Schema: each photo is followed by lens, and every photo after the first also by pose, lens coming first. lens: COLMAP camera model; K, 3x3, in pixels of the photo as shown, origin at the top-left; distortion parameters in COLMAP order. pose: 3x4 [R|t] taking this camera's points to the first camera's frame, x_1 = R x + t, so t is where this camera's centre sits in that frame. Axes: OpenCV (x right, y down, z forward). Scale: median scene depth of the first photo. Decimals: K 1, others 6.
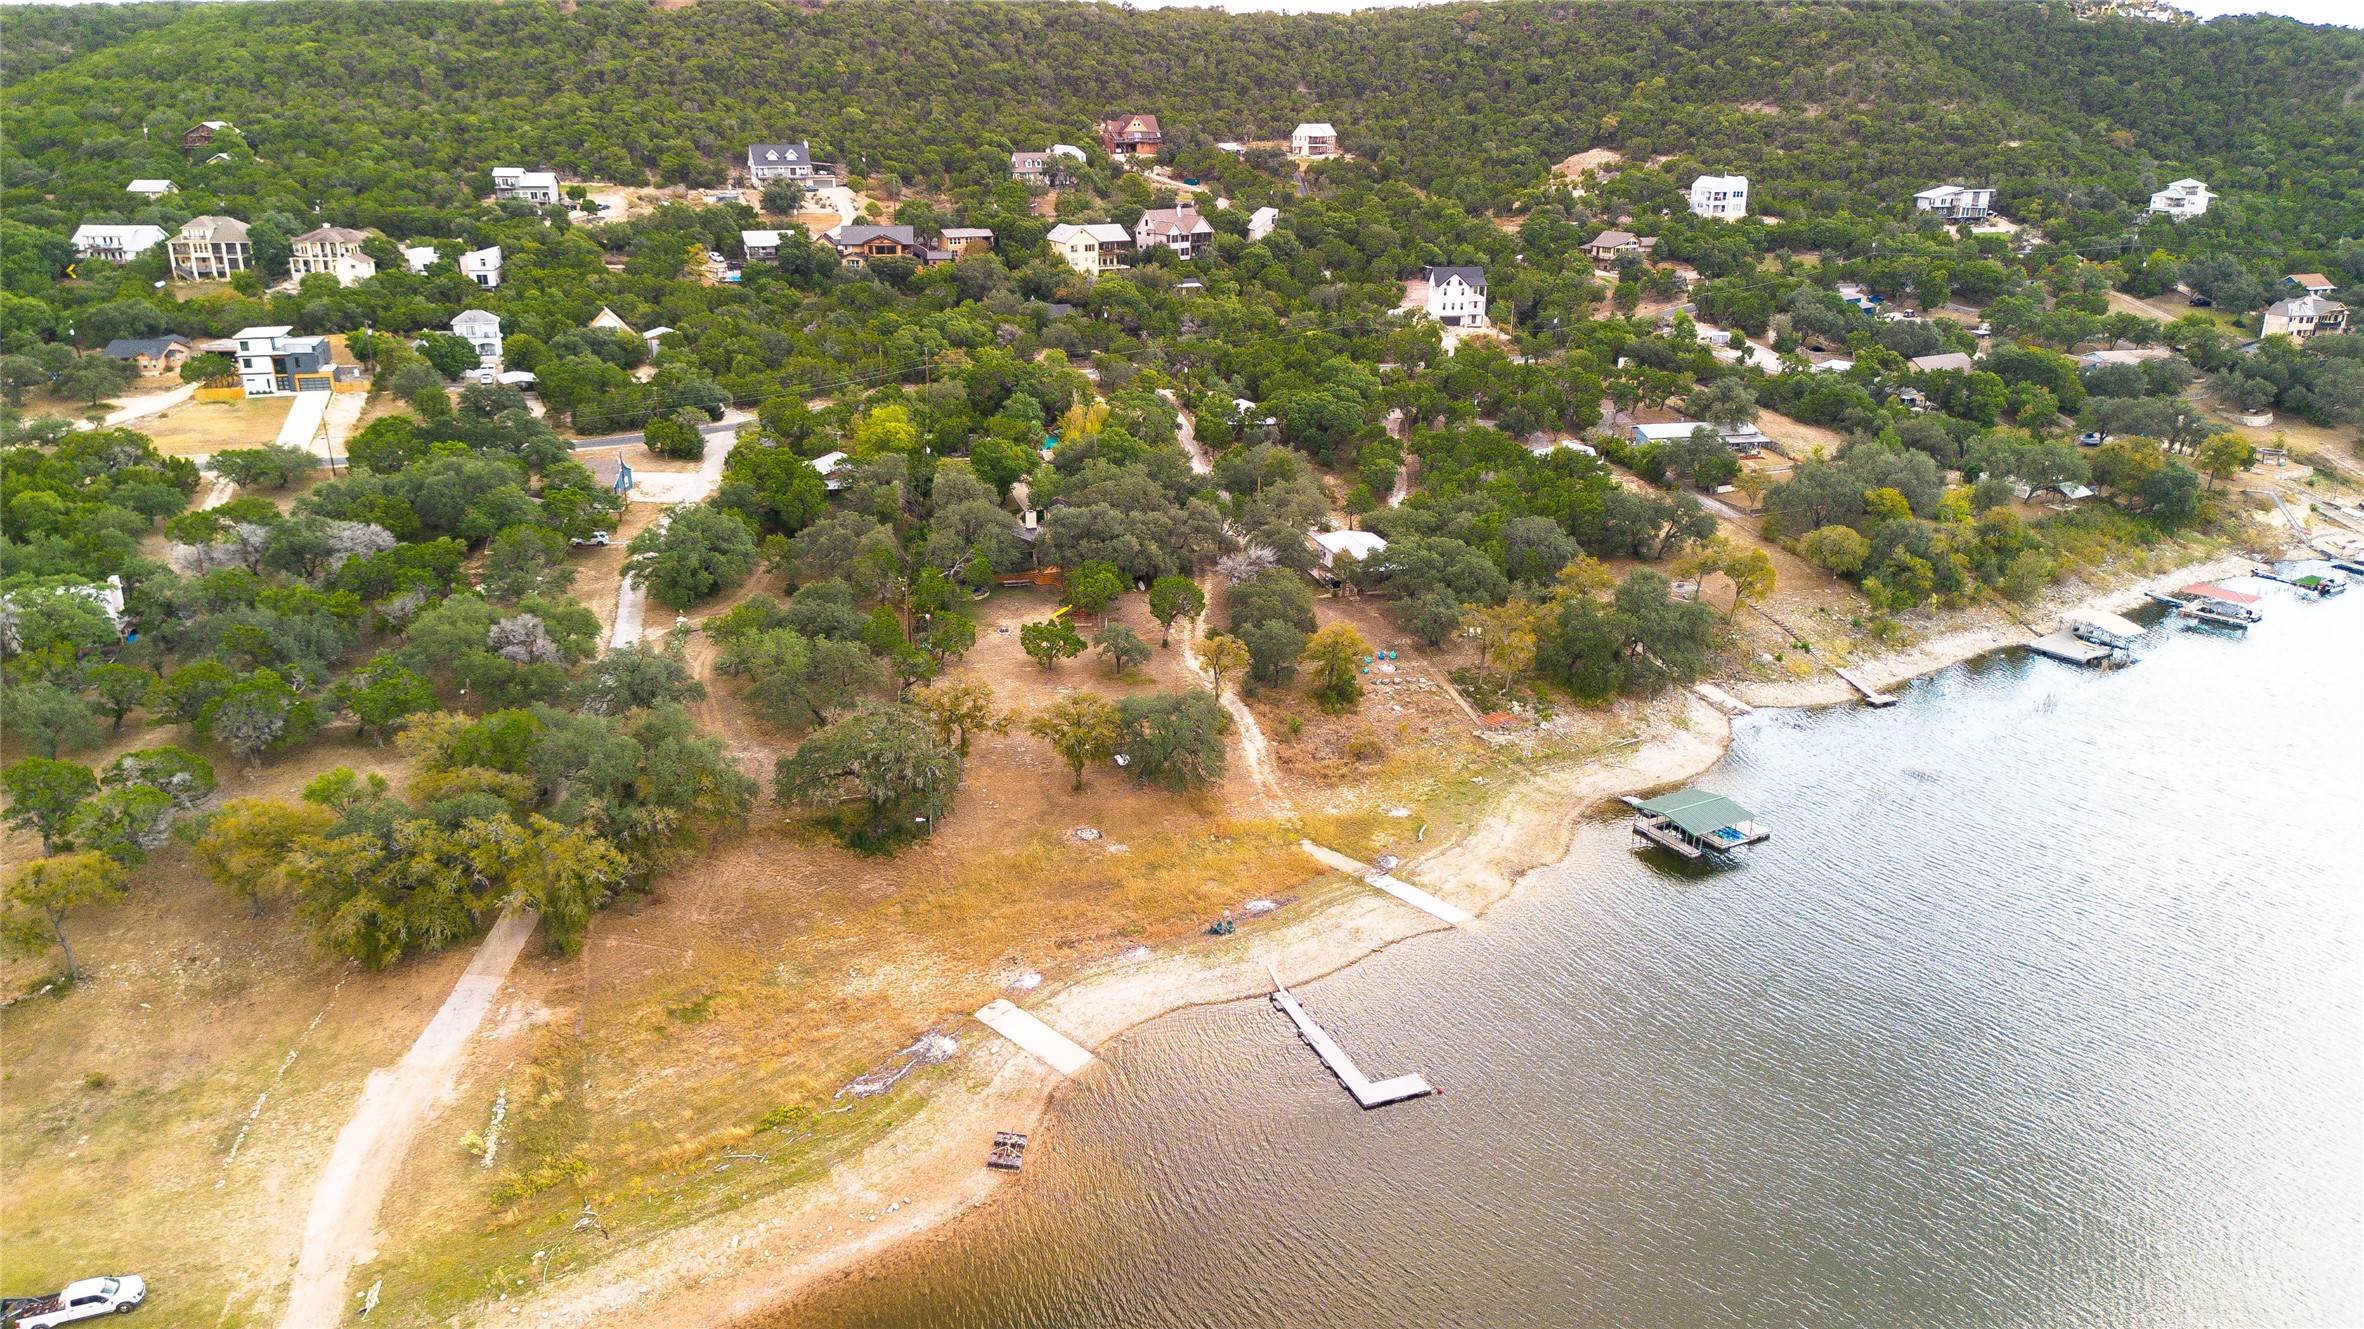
lens RADIAL K [[1681.0, 0, 1197.9], [0, 1681.0, 657.2], [0, 0, 1]] dist [0.051886, -0.057863]
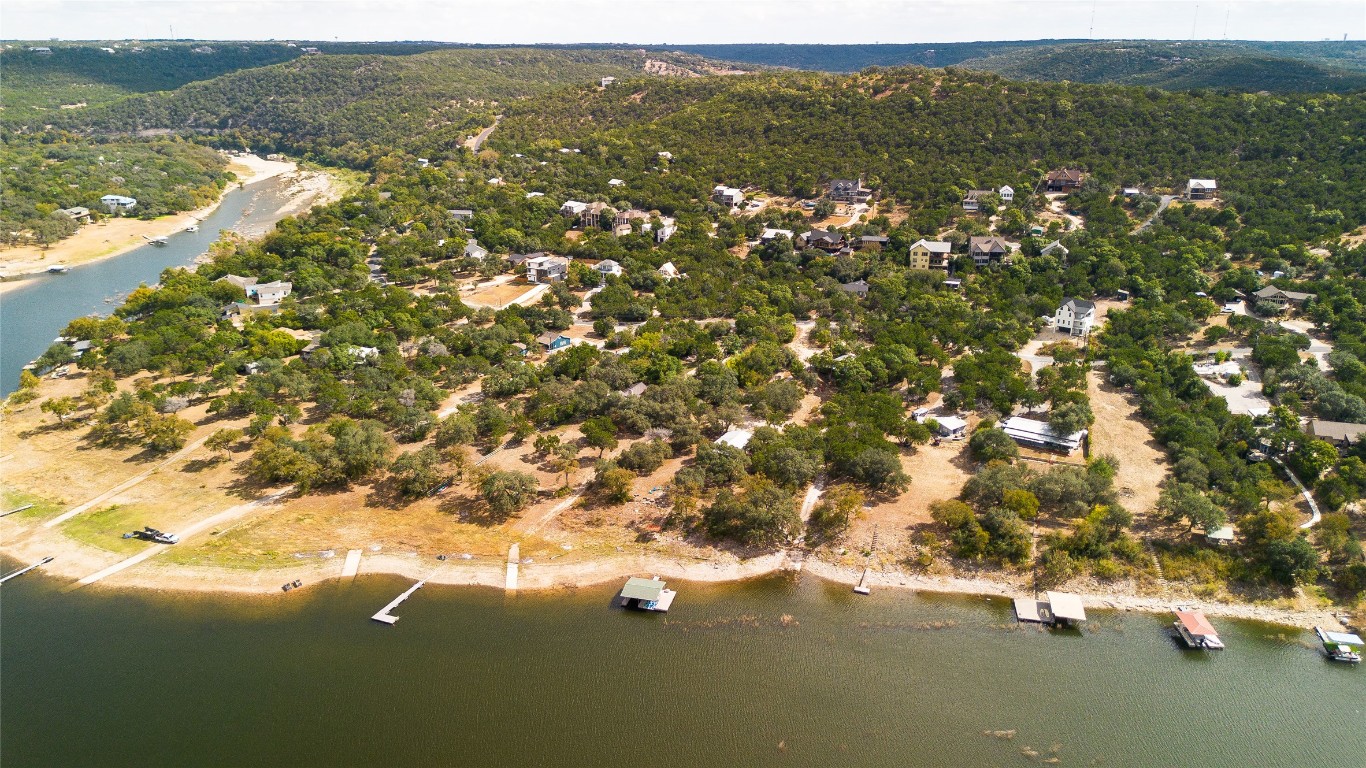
lens RADIAL K [[971.3, 0, 669.6], [0, 971.3, 381.6], [0, 0, 1]] dist [0.051886, -0.057863]
pose [[0.702752, 0.222060, -0.675892, 0.500342], [-0.223977, 0.970787, 0.086068, -0.132505], [0.675259, 0.090900, 0.731958, 0.016160]]
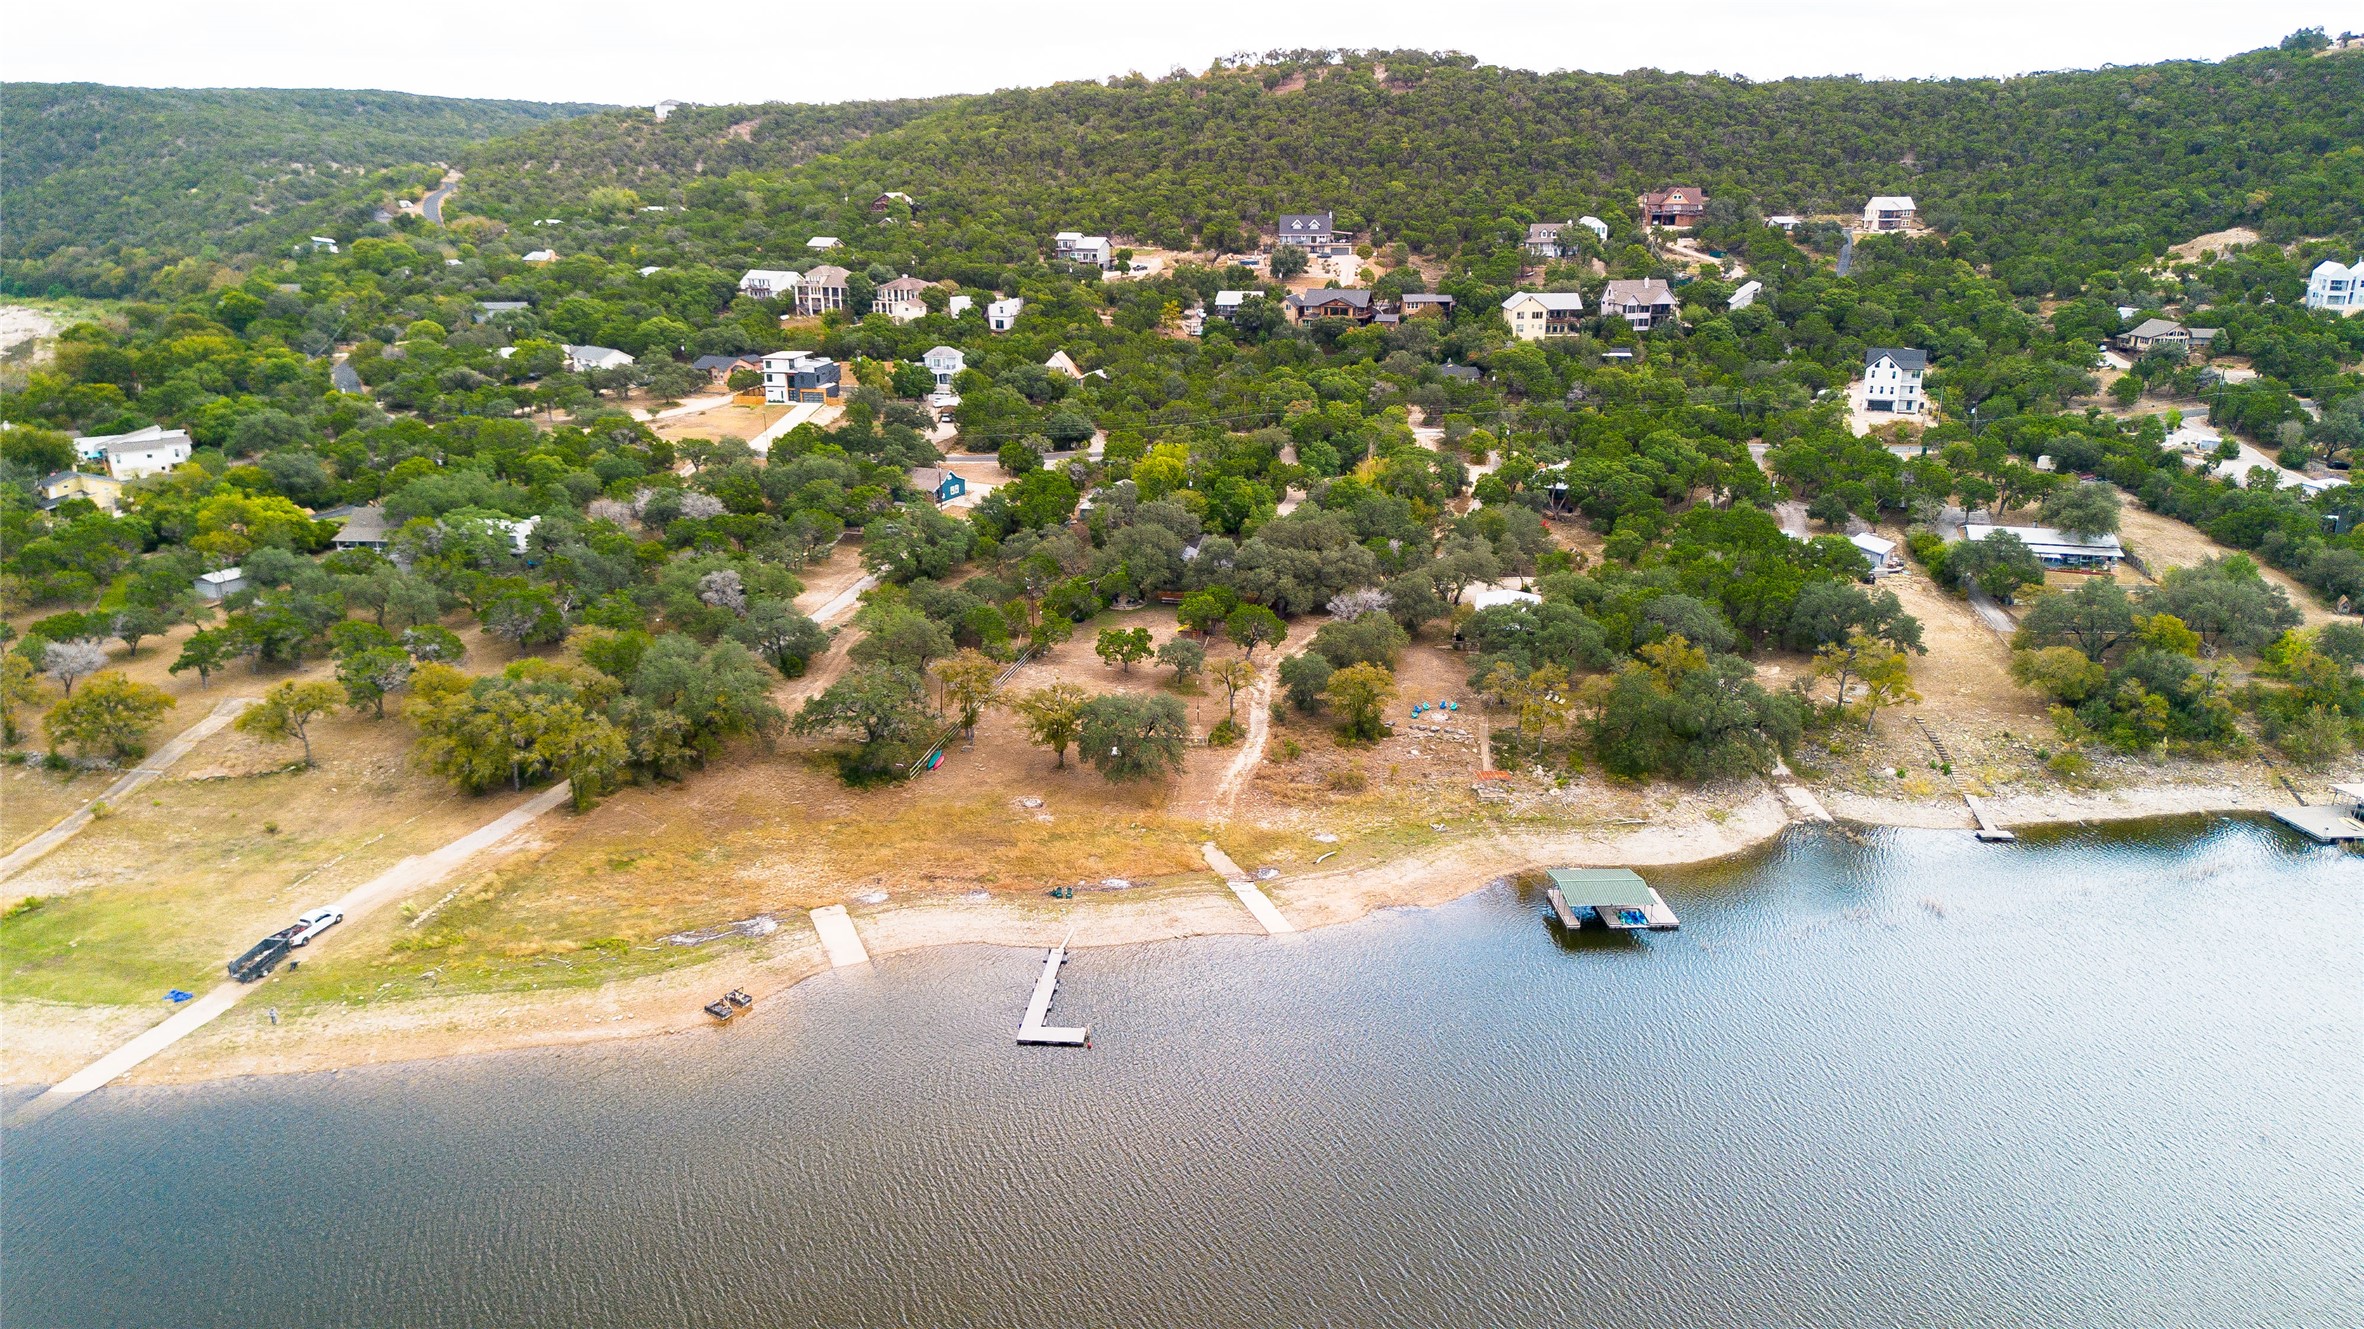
lens RADIAL K [[1681.0, 0, 1182.9], [0, 1681.0, 681.5], [0, 0, 1]] dist [0.051886, -0.057863]
pose [[0.891447, 0.131136, -0.433735, 0.212452], [-0.143523, 0.989638, 0.004229, 0.001716], [0.429795, 0.058481, 0.901030, 0.004105]]
